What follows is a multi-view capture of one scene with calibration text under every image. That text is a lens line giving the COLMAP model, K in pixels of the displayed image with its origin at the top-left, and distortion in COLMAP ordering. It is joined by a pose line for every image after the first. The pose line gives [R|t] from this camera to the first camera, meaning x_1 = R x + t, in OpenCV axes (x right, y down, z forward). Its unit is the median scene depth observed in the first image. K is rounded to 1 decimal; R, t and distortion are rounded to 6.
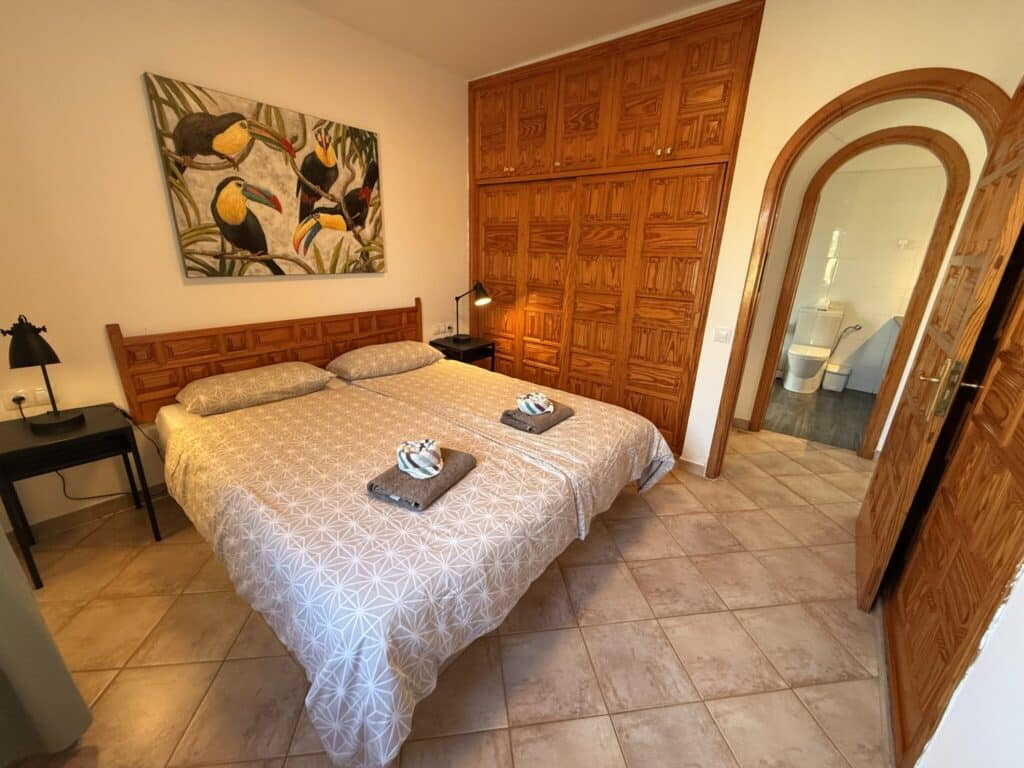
lens RADIAL K [[406.9, 0, 512.2], [0, 406.9, 385.2], [0, 0, 1]] dist [0.000298, 0.000179]
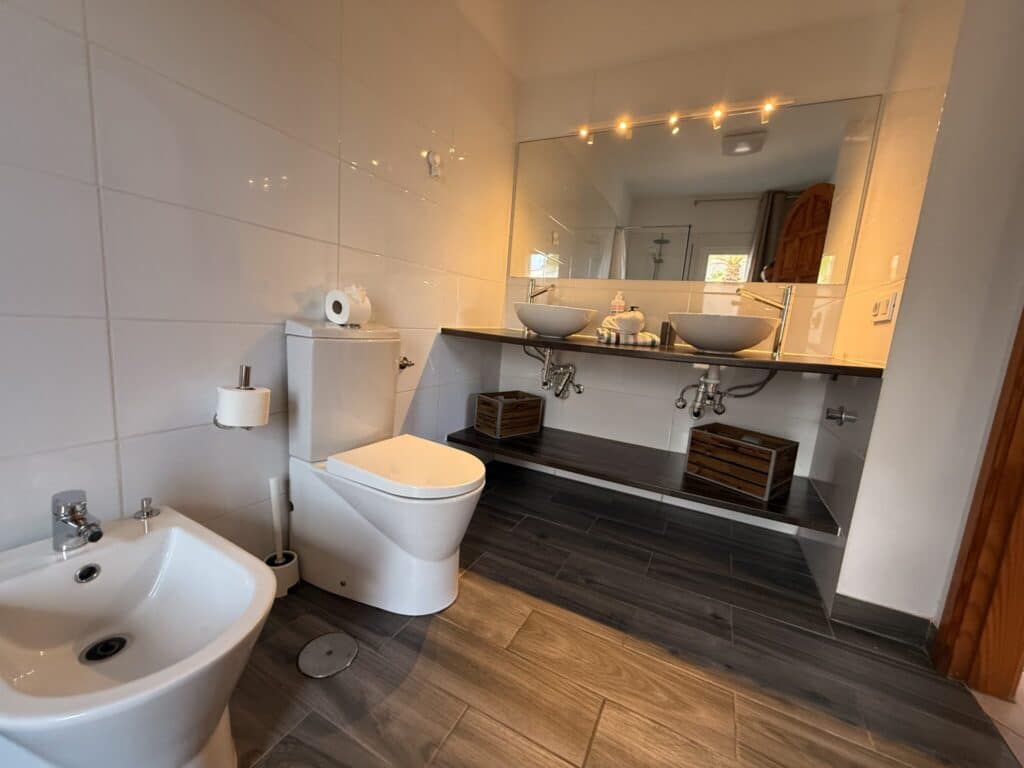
lens RADIAL K [[406.9, 0, 512.2], [0, 406.9, 385.2], [0, 0, 1]] dist [0.000298, 0.000179]
pose [[-0.195235, -0.199162, 0.960322, 0.437000], [0.229981, 0.942566, 0.242235, -0.190245], [-0.953411, 0.268148, -0.138218, 0.947645]]
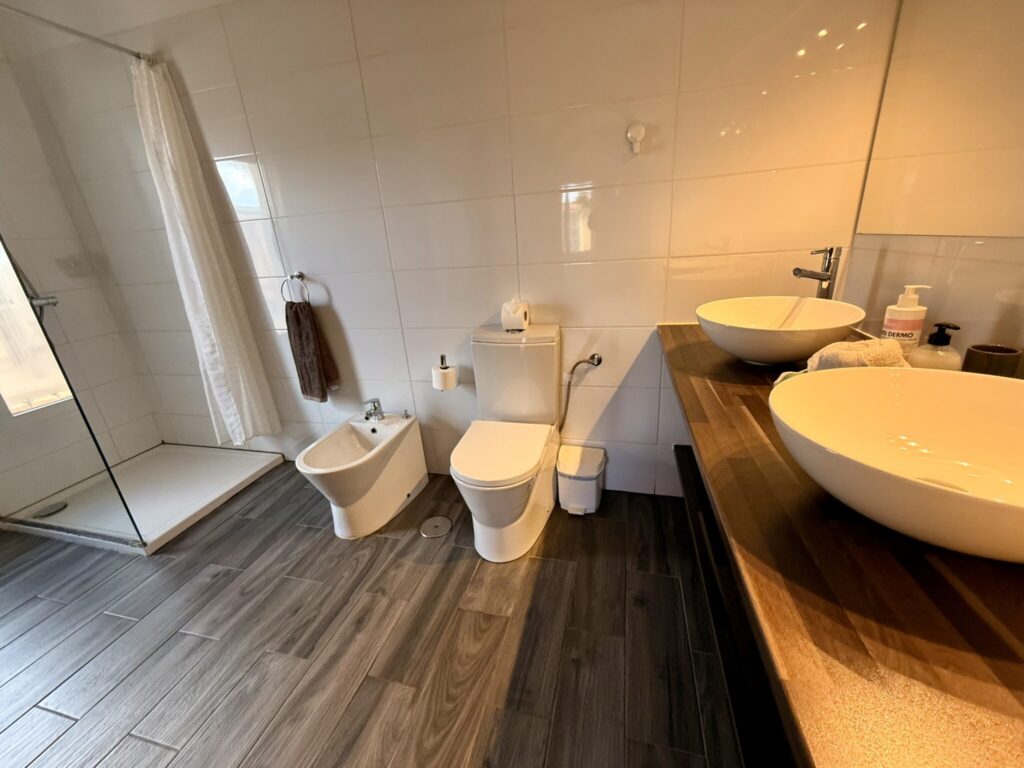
lens RADIAL K [[409.8, 0, 515.7], [0, 409.8, 383.2], [0, 0, 1]] dist [-0.000901, -0.000153]
pose [[0.906997, -0.225636, 0.355591, 0.614483], [0.218126, 0.973971, 0.061653, -0.159963], [-0.360247, 0.021644, 0.932606, 0.633857]]
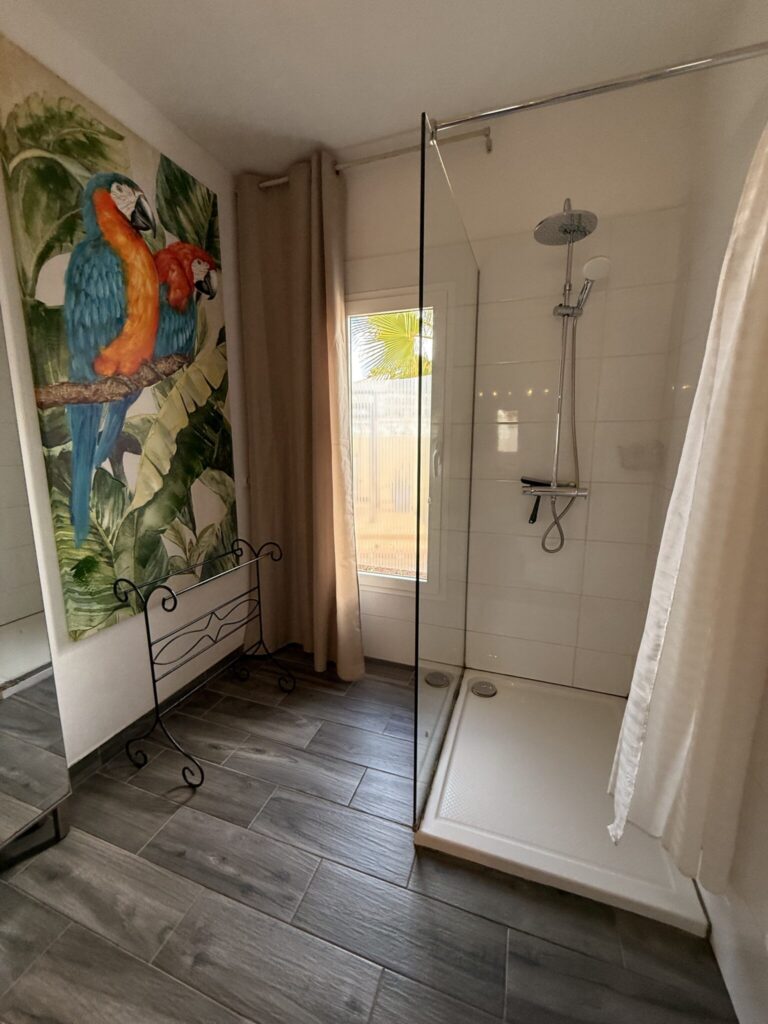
lens RADIAL K [[406.9, 0, 382.3], [0, 406.9, 509.7], [0, 0, 1]] dist [0.000298, 0.000179]
pose [[0.332940, 0.138040, -0.932789, 0.625860], [-0.289372, 0.956452, 0.038256, -0.287238], [0.897449, 0.257186, 0.358386, 0.961772]]
